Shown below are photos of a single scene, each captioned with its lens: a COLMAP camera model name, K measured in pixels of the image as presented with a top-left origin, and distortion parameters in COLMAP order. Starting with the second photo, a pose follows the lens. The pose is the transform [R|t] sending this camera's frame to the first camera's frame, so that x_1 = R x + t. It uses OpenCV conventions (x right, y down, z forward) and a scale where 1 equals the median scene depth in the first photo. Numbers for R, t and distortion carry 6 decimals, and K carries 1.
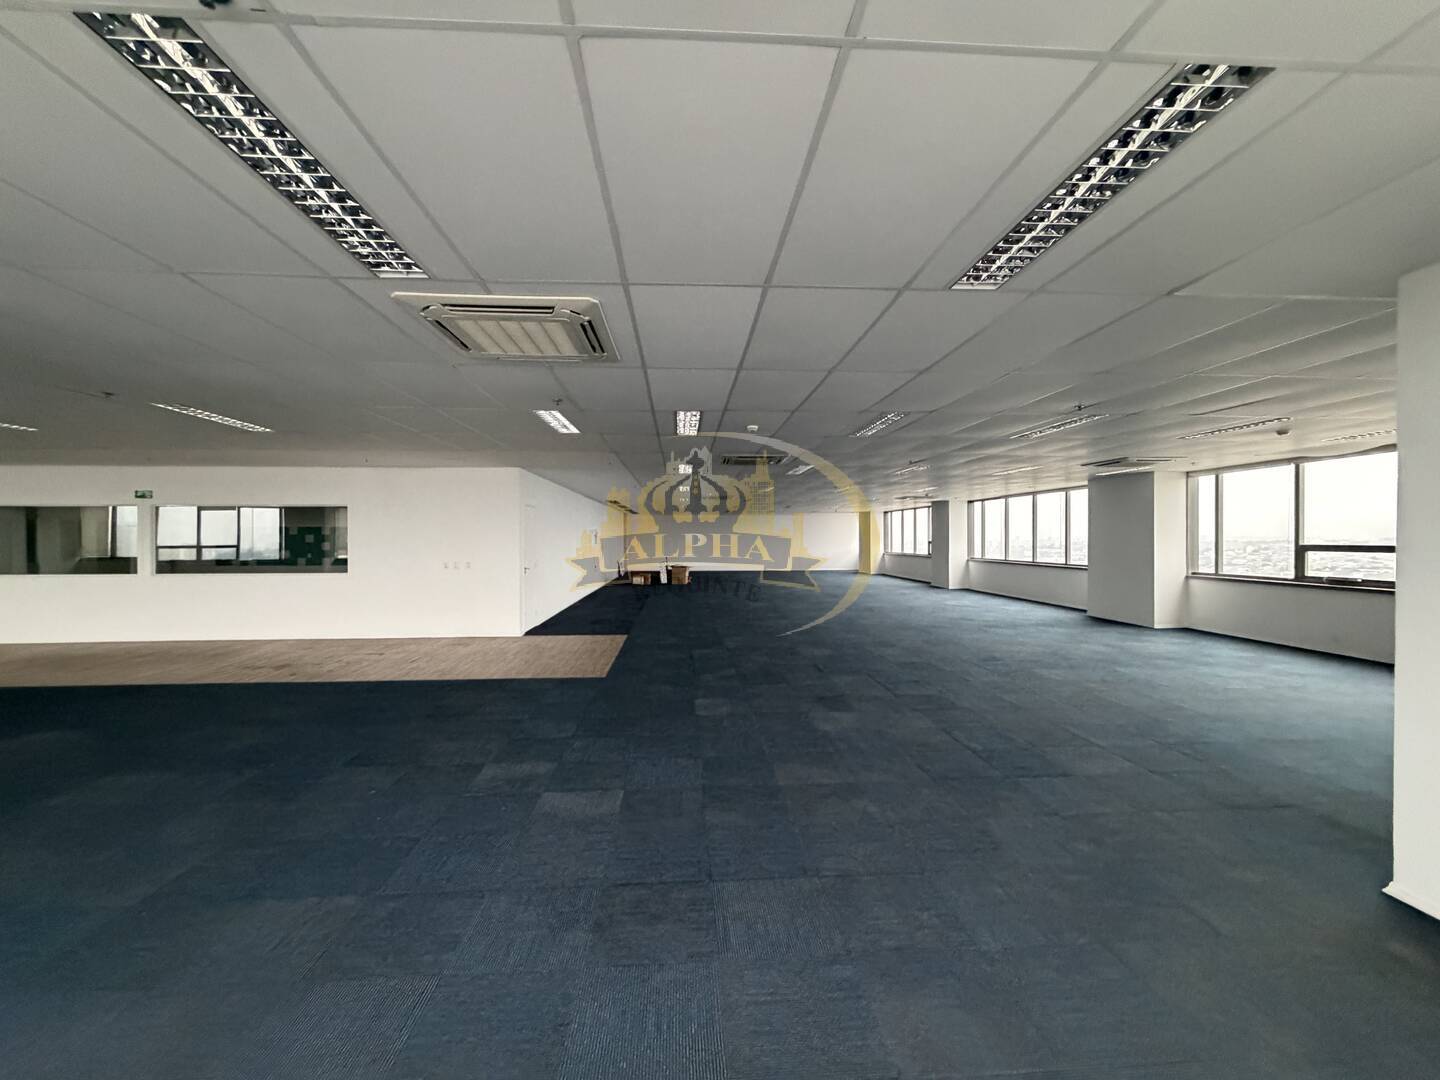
lens RADIAL K [[575.9, 0, 720.0], [0, 575.9, 540.0], [0, 0, 1]] dist [0.001721, 0.000094]
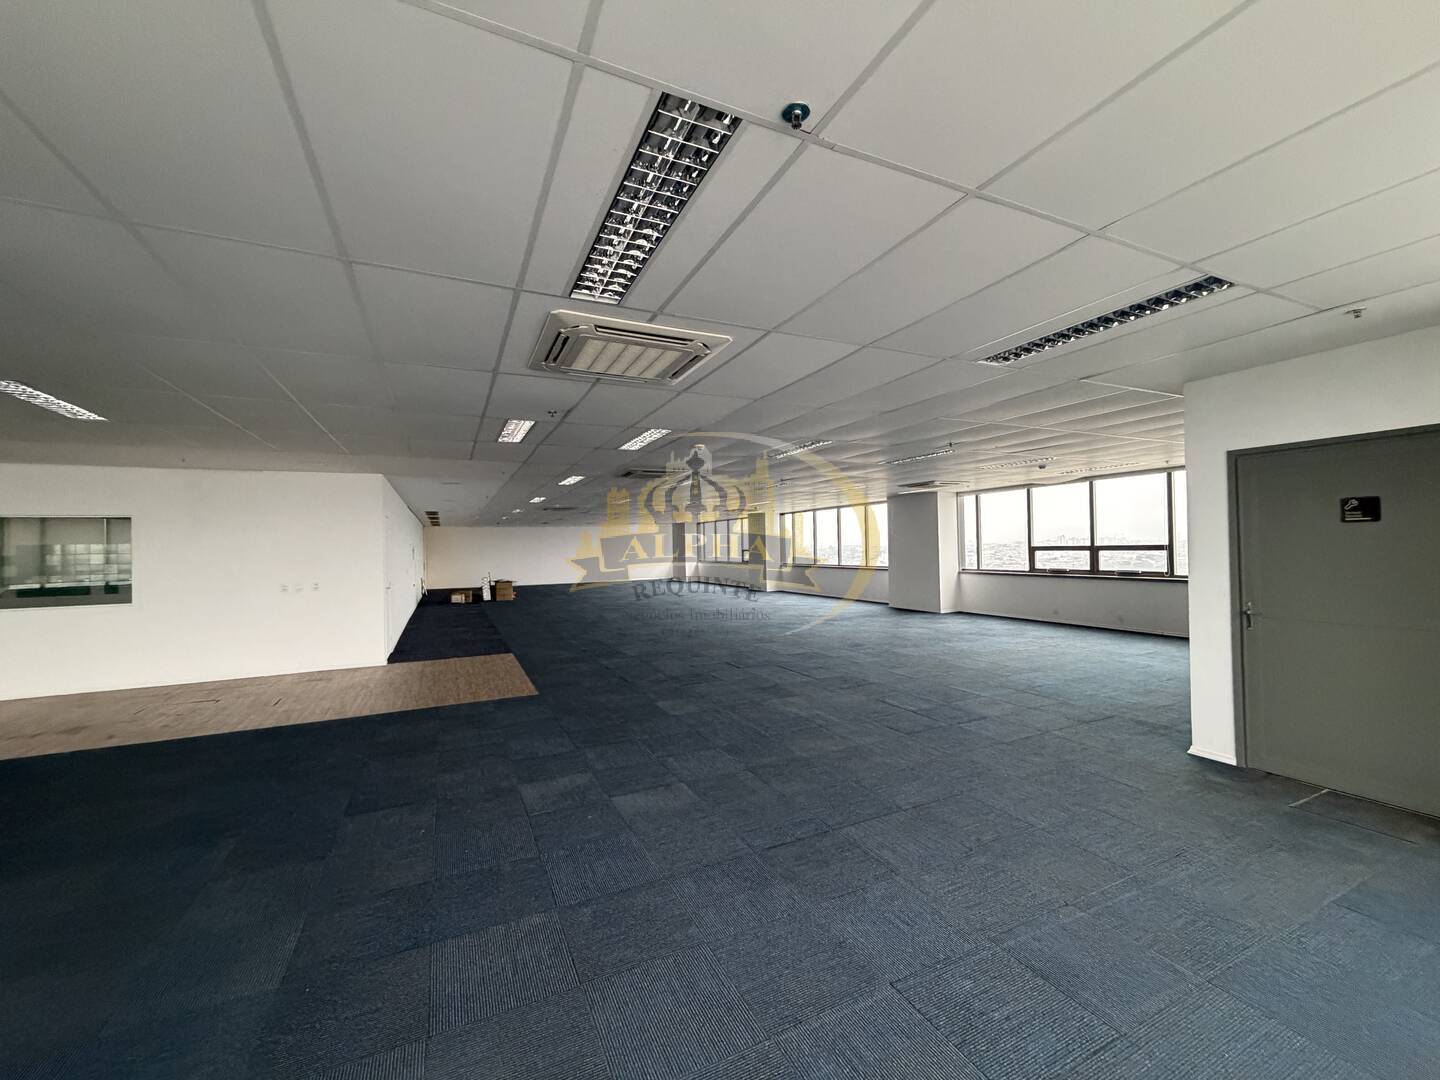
lens RADIAL K [[575.9, 0, 720.0], [0, 575.9, 540.0], [0, 0, 1]] dist [0.001721, 0.000094]
pose [[0.927766, -0.012556, 0.372951, -0.222056], [0.019773, 0.999684, -0.015532, -0.000097], [-0.372638, 0.021785, 0.927721, -0.013902]]
